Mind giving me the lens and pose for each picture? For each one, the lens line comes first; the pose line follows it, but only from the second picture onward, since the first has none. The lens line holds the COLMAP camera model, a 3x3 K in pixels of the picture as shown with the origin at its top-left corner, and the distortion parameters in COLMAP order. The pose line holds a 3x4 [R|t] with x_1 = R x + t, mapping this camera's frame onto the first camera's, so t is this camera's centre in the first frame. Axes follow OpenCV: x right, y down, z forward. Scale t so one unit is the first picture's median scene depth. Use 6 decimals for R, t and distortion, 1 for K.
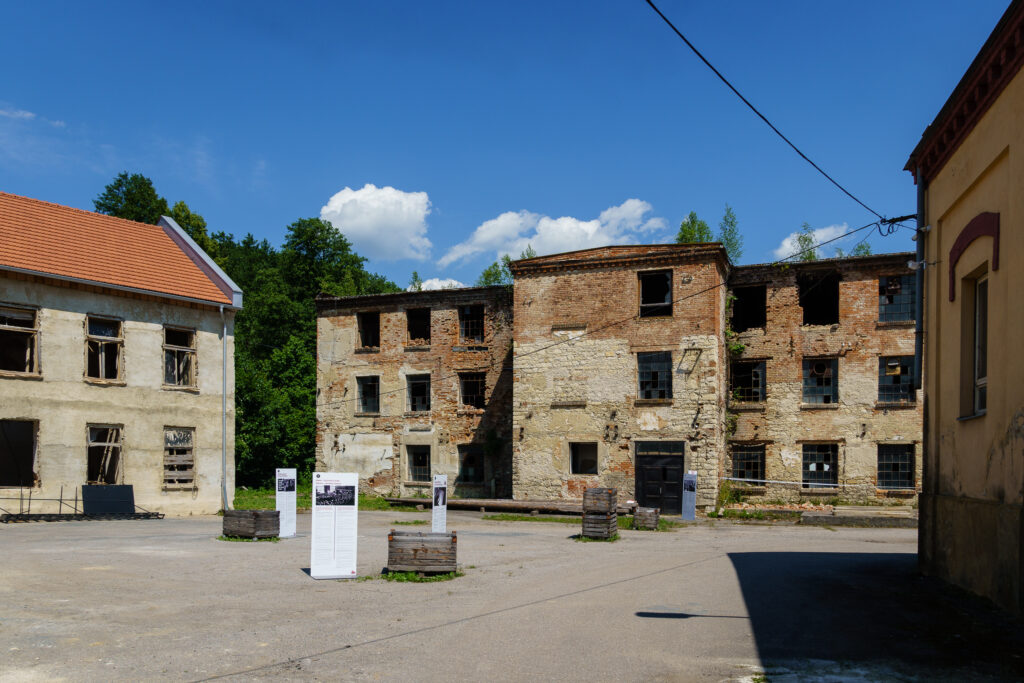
lens RADIAL K [[820.9, 0, 511.8], [0, 820.9, 468.8], [0, 0, 1]] dist [-0.009234, -0.005010]
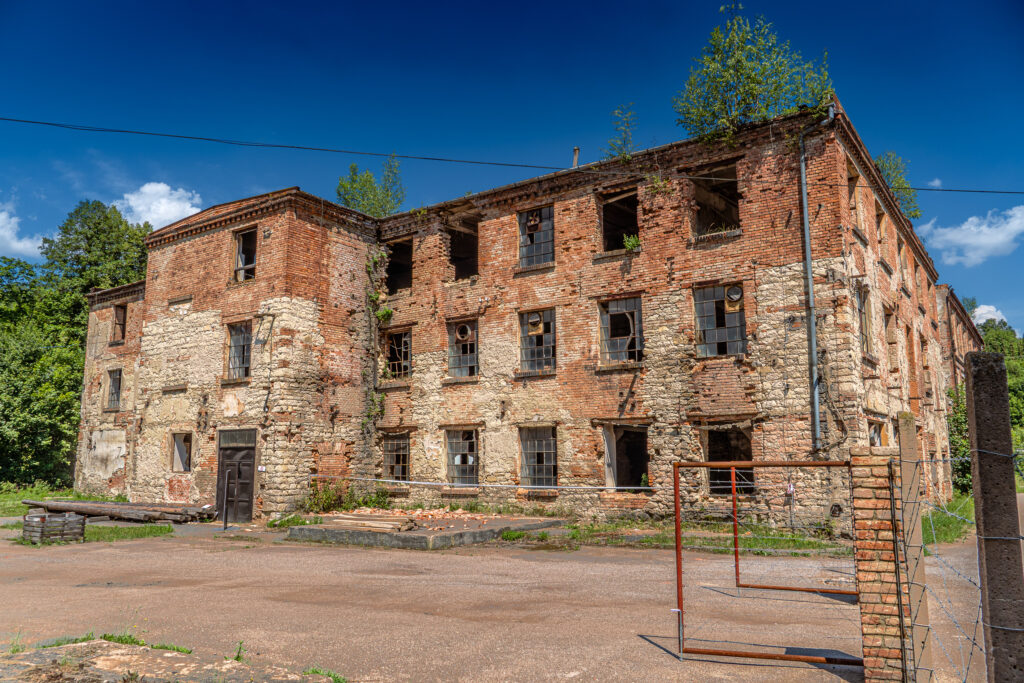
lens RADIAL K [[770.5, 0, 512.0], [0, 770.5, 341.5], [0, 0, 1]] dist [0.005997, 0.000295]
pose [[0.968849, -0.048956, -0.242764, 0.607988], [0.008792, 0.986448, -0.163839, 0.007536], [0.247495, 0.156601, 0.956150, 0.312772]]
